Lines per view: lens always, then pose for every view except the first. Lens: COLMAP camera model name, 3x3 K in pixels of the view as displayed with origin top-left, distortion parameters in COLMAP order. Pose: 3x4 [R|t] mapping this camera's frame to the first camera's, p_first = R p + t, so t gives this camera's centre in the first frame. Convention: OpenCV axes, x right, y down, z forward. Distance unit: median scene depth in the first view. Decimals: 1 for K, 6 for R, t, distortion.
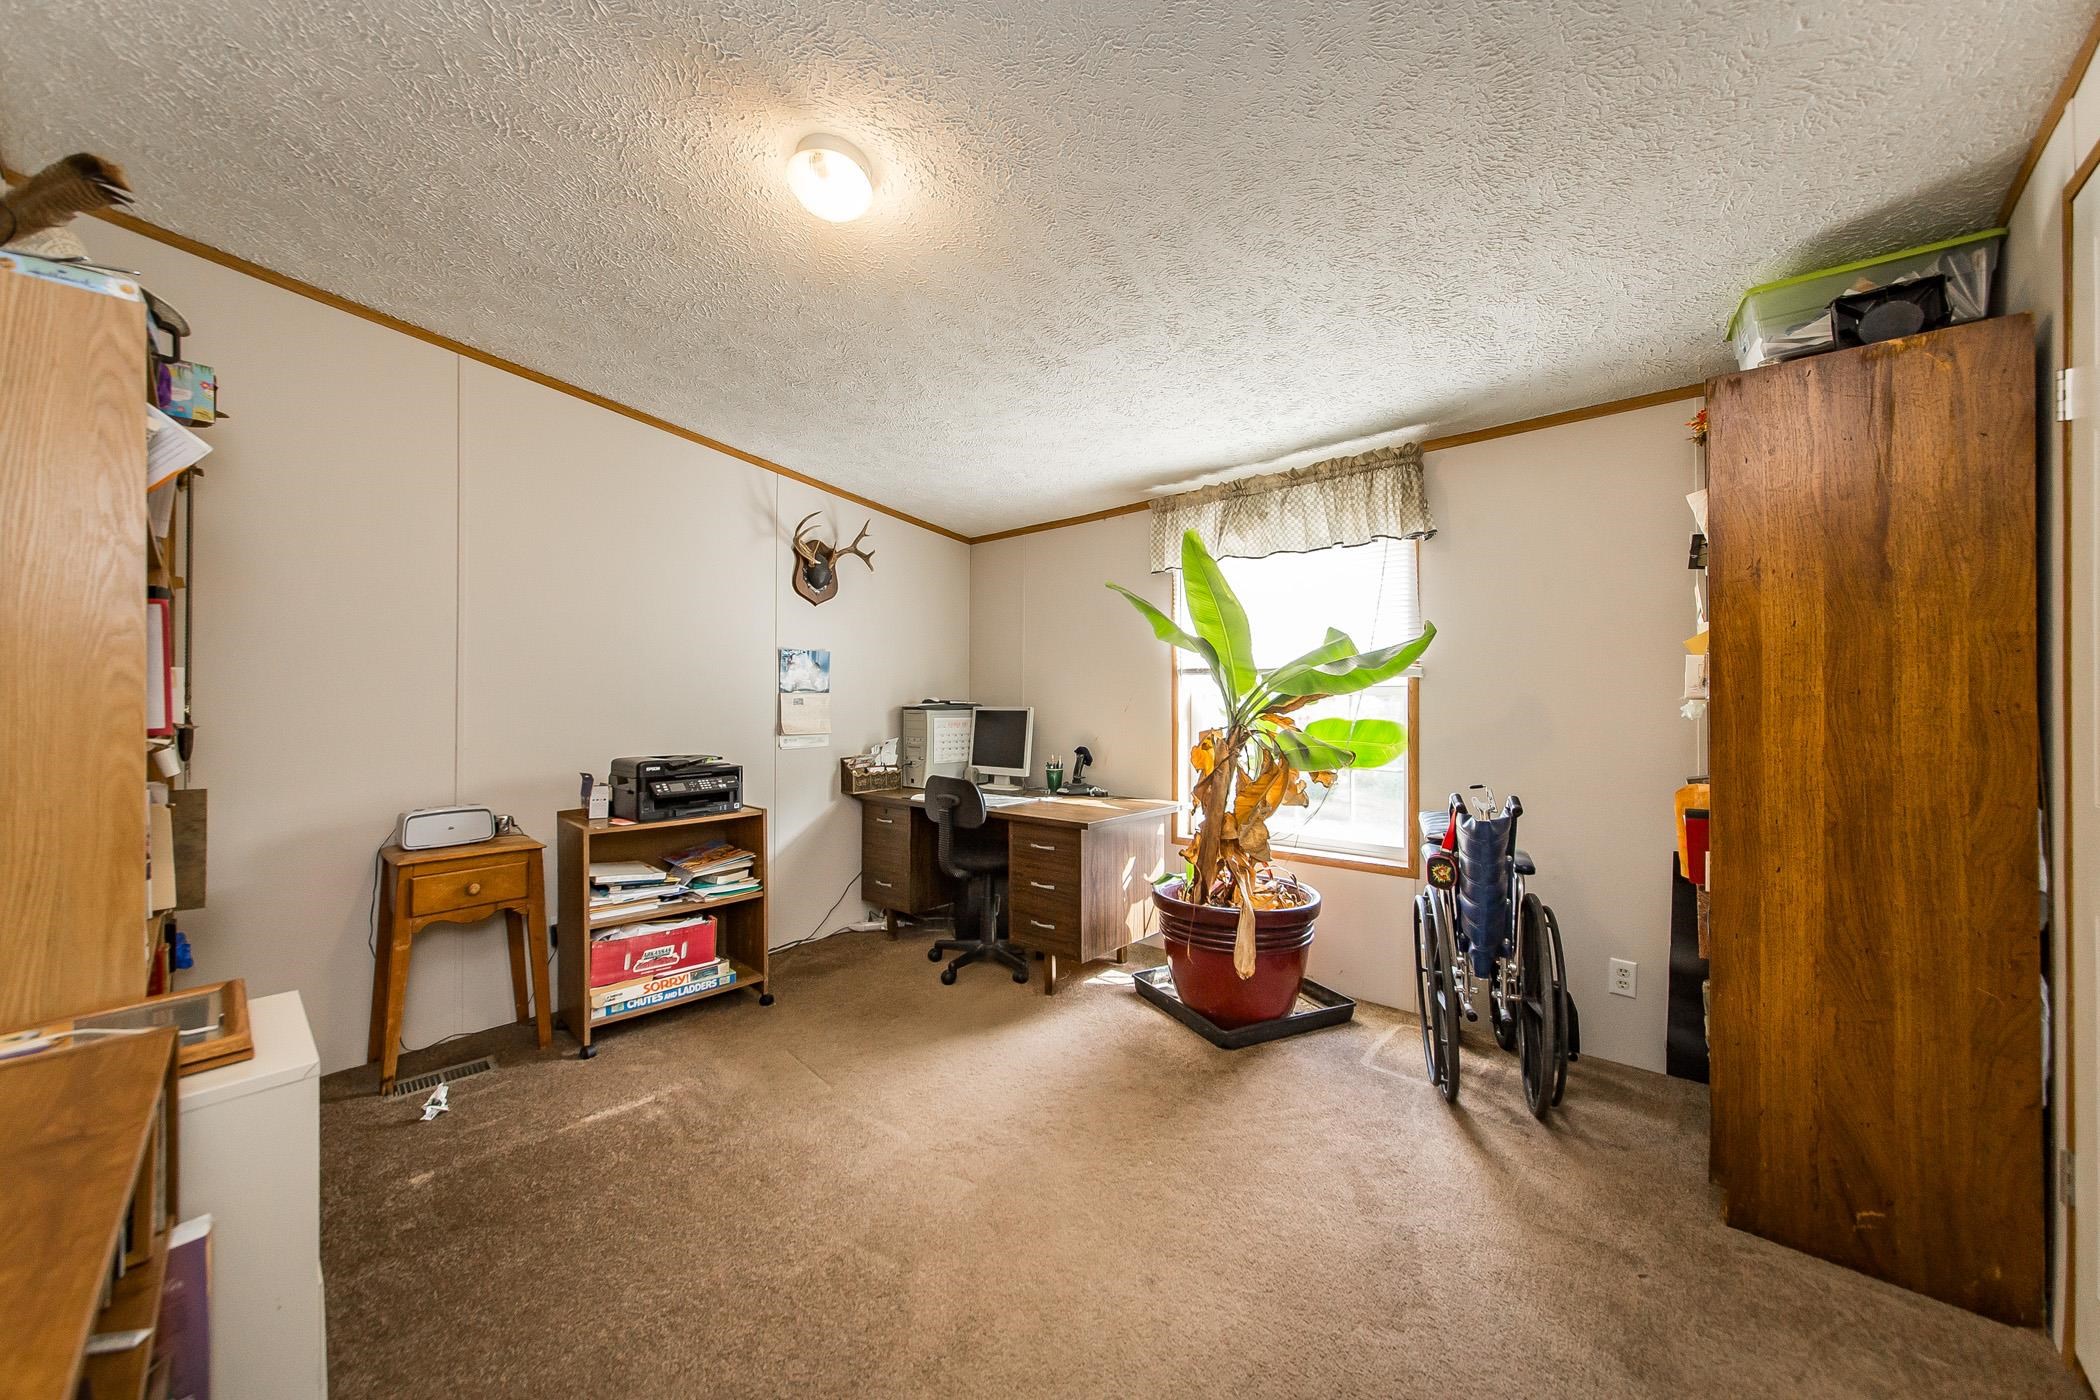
lens RADIAL K [[755.5, 0, 1041.3], [0, 755.5, 694.0], [0, 0, 1]] dist [0.000946, -0.000262]
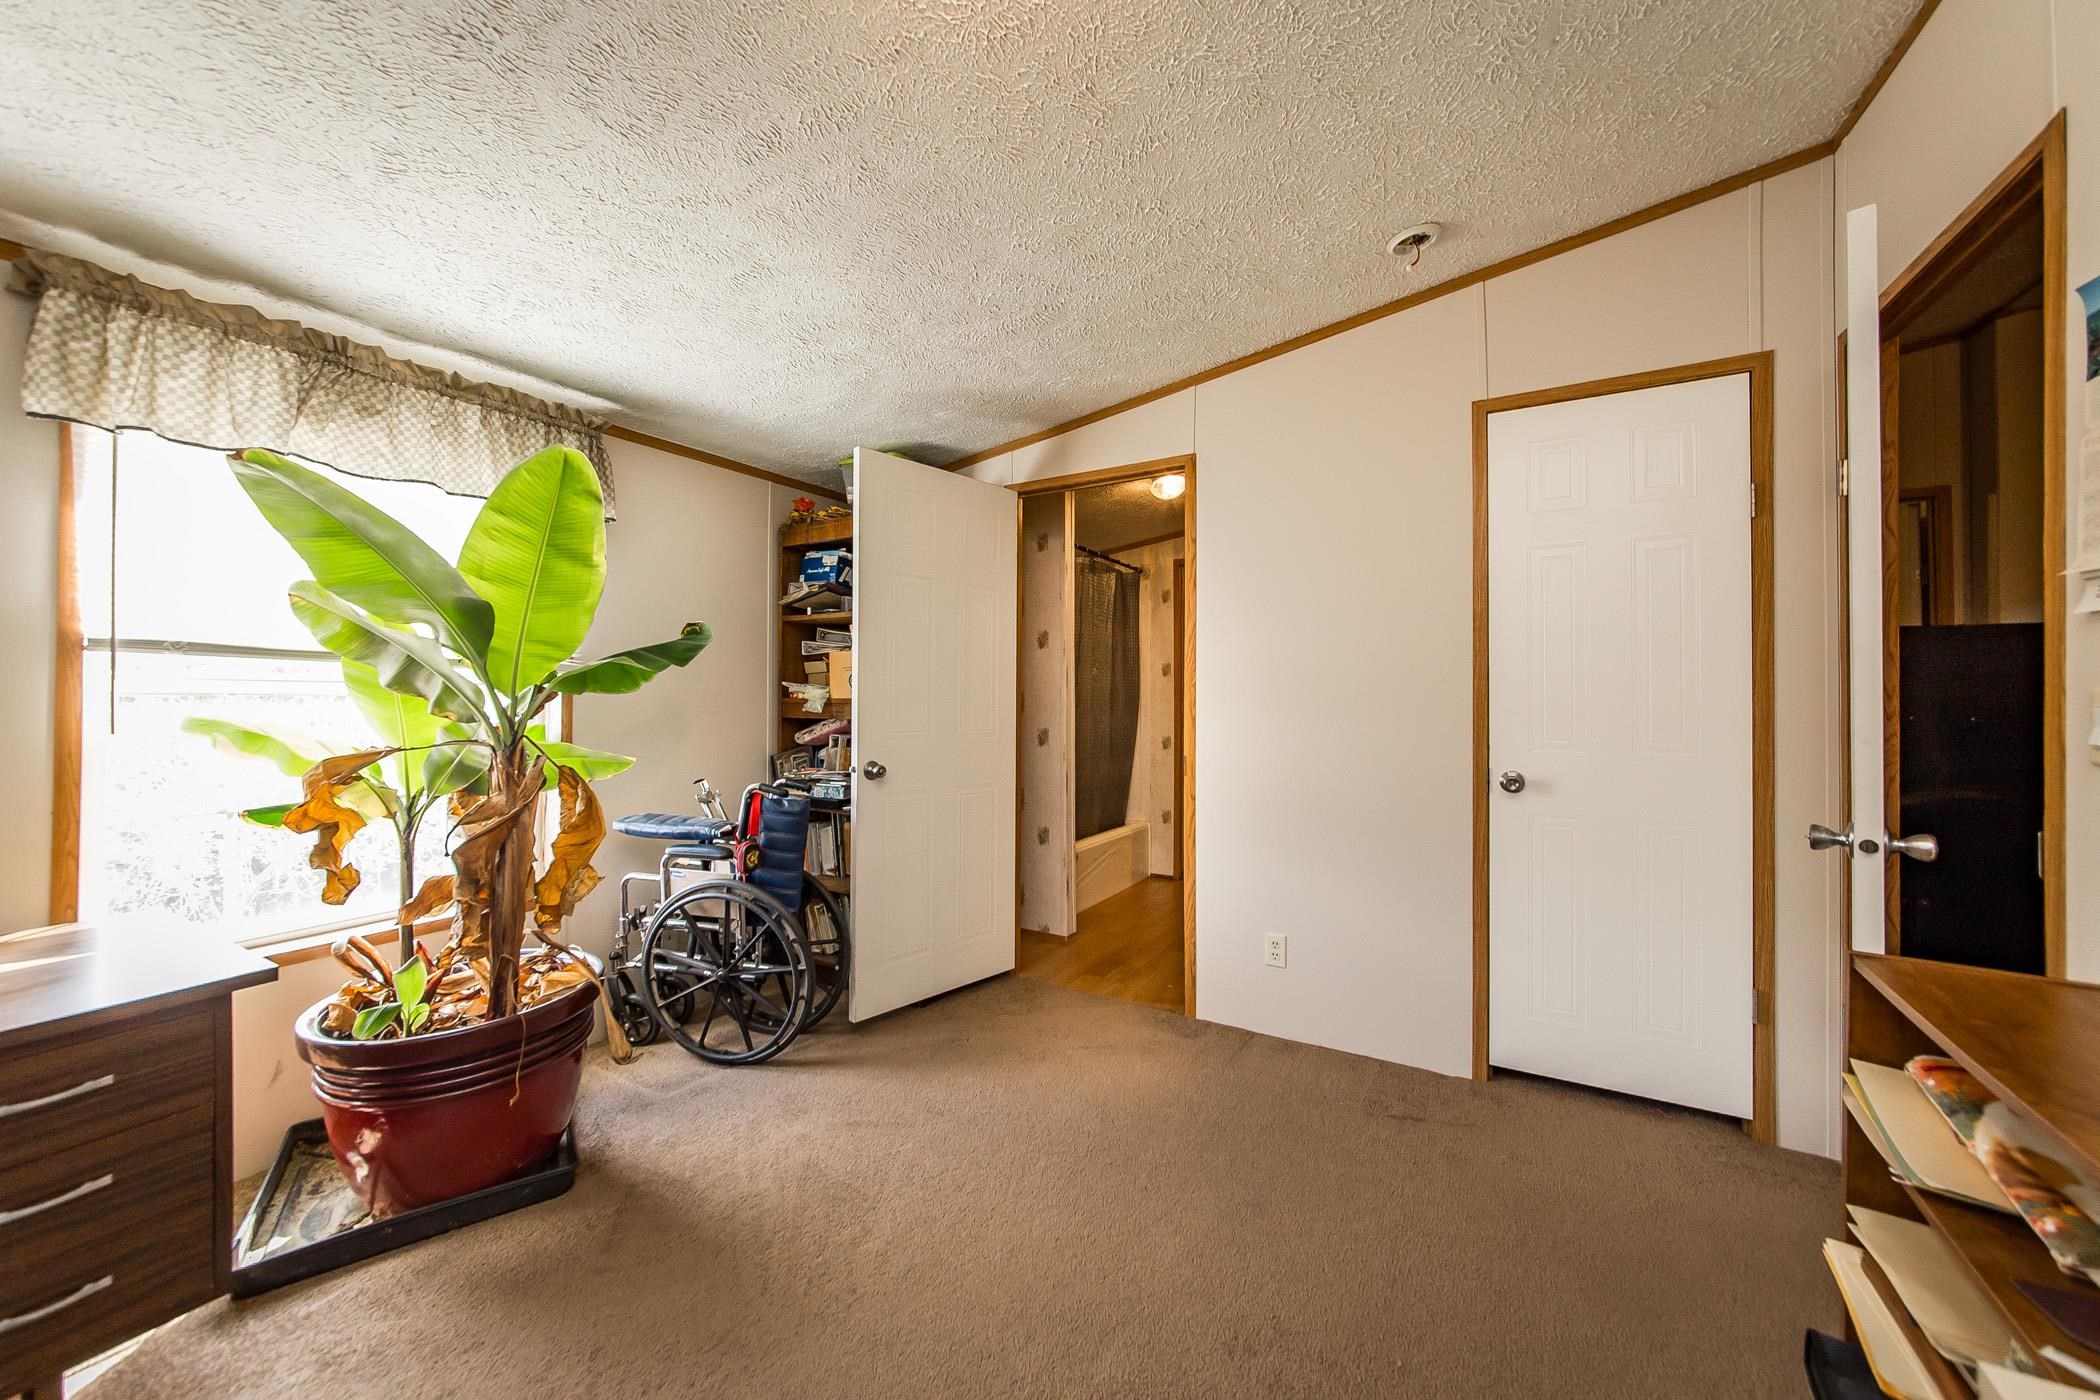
lens RADIAL K [[755.5, 0, 1047.7], [0, 755.5, 702.1], [0, 0, 1]] dist [0.000946, -0.000262]
pose [[-0.189864, -0.005431, 0.981795, -0.490840], [-0.005050, 0.999977, 0.004555, 0.001308], [-0.981797, -0.004093, -0.189887, 0.627834]]
